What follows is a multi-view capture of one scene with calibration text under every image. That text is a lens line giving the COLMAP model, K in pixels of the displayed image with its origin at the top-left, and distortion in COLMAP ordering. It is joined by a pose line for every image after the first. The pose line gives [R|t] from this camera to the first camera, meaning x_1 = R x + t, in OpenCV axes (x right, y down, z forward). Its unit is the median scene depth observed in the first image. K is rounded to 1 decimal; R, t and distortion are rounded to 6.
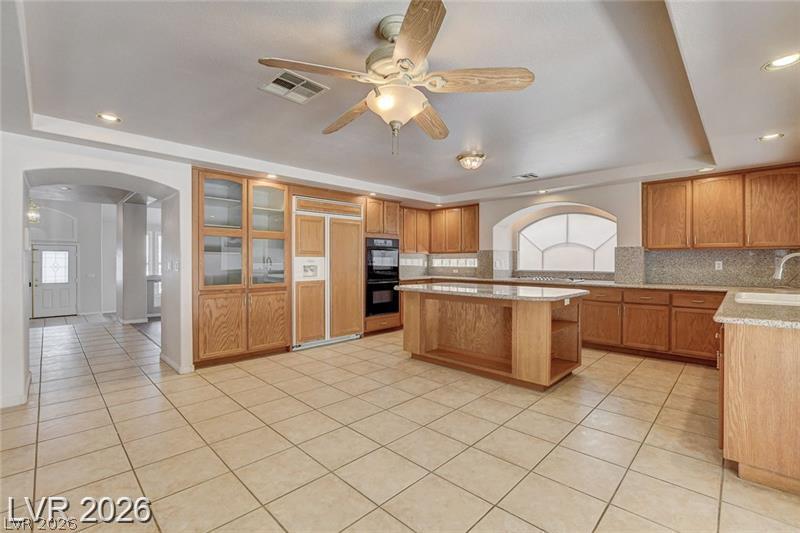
lens RADIAL K [[354.1, 0, 400.9], [0, 354.1, 258.6], [0, 0, 1]] dist [-0.004408, -0.000267]
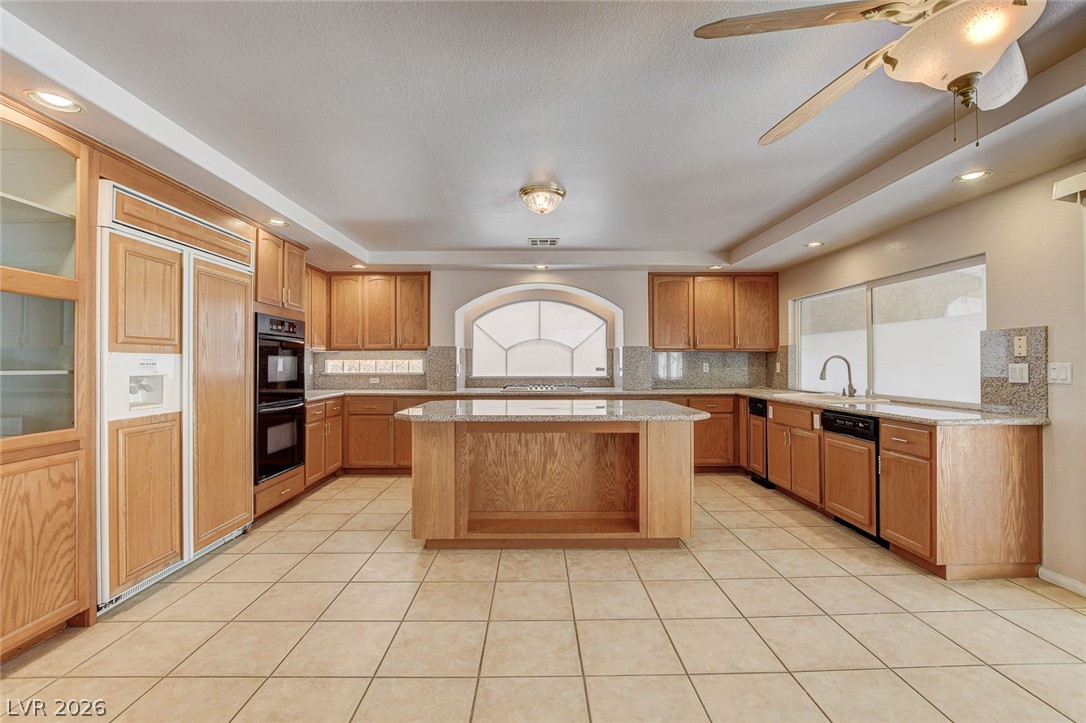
lens RADIAL K [[479.0, 0, 539.3], [0, 479.0, 361.0], [0, 0, 1]] dist [-0.018699, 0.000437]
pose [[0.707161, 0.002128, 0.707049, -0.326784], [-0.003256, 0.999995, 0.000246, 0.002237], [-0.707045, -0.002477, 0.707164, 0.358217]]
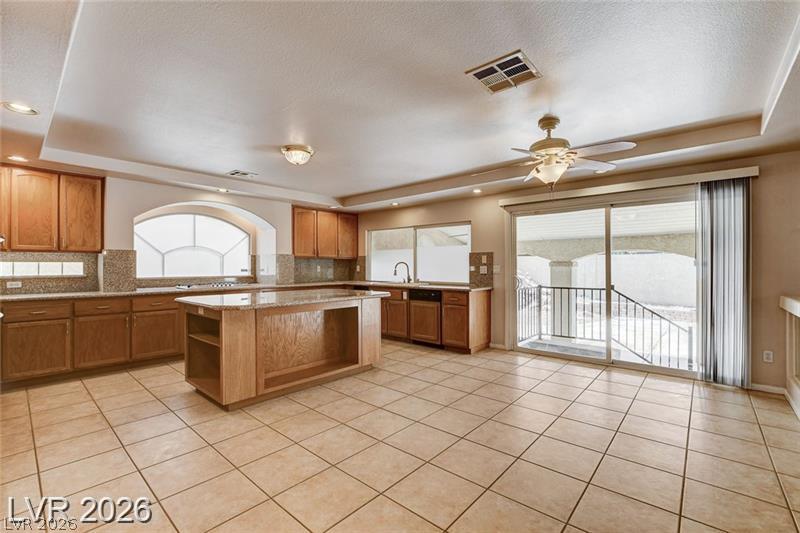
lens RADIAL K [[352.8, 0, 397.3], [0, 352.8, 266.1], [0, 0, 1]] dist [-0.018699, 0.000437]
pose [[-0.046245, -0.000247, 0.998930, -0.597894], [-0.006517, 0.999979, -0.000055, 0.005362], [-0.998909, -0.006512, -0.046245, 0.667252]]
